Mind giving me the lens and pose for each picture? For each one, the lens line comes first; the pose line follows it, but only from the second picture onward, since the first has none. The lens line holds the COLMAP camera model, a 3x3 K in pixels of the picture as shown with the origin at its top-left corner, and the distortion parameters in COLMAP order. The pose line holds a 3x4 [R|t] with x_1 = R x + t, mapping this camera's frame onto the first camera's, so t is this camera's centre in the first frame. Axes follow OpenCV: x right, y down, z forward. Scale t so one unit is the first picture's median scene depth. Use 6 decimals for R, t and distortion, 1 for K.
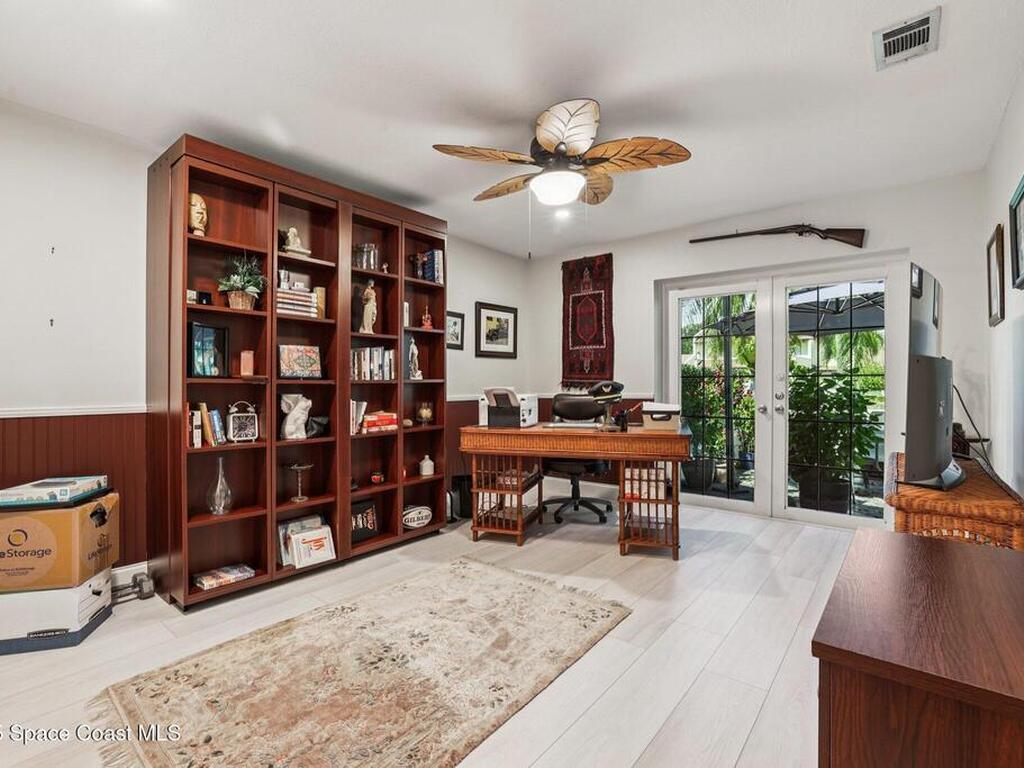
lens RADIAL K [[504.7, 0, 512.0], [0, 504.7, 384.0], [0, 0, 1]] dist [-0.020677, 0.000845]
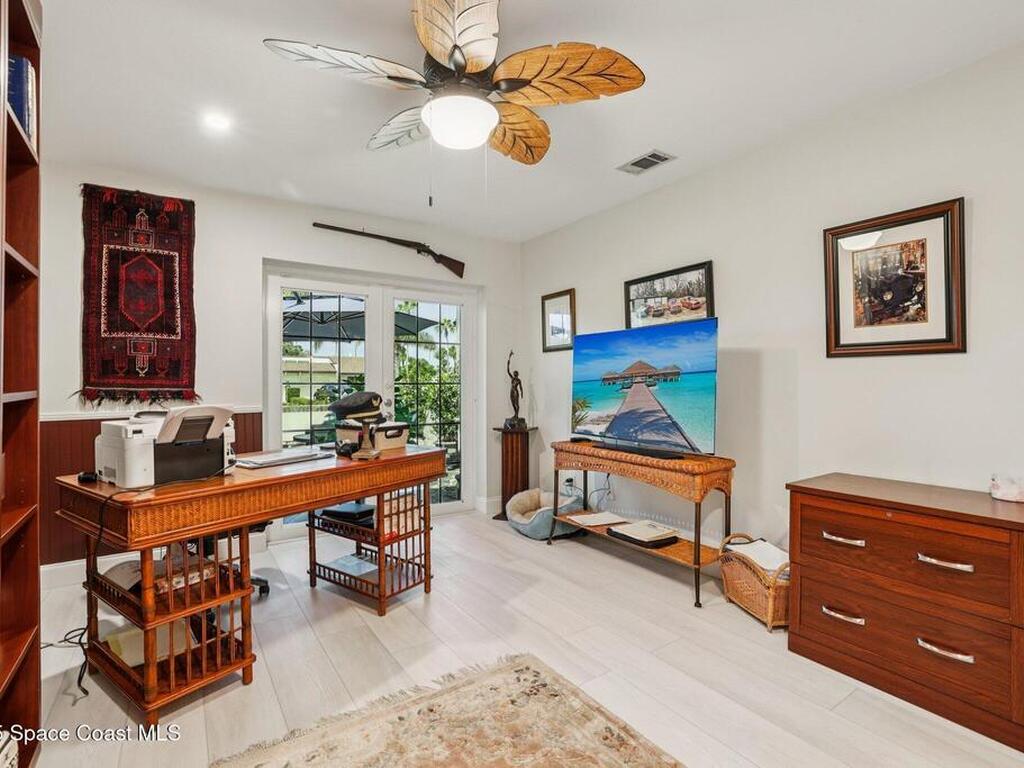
lens RADIAL K [[504.7, 0, 512.0], [0, 504.7, 384.0], [0, 0, 1]] dist [-0.020677, 0.000845]
pose [[0.300413, 0.000415, 0.953809, -0.315625], [0.000950, 0.999999, -0.000734, -0.012181], [-0.953809, 0.001127, 0.300412, 0.387879]]
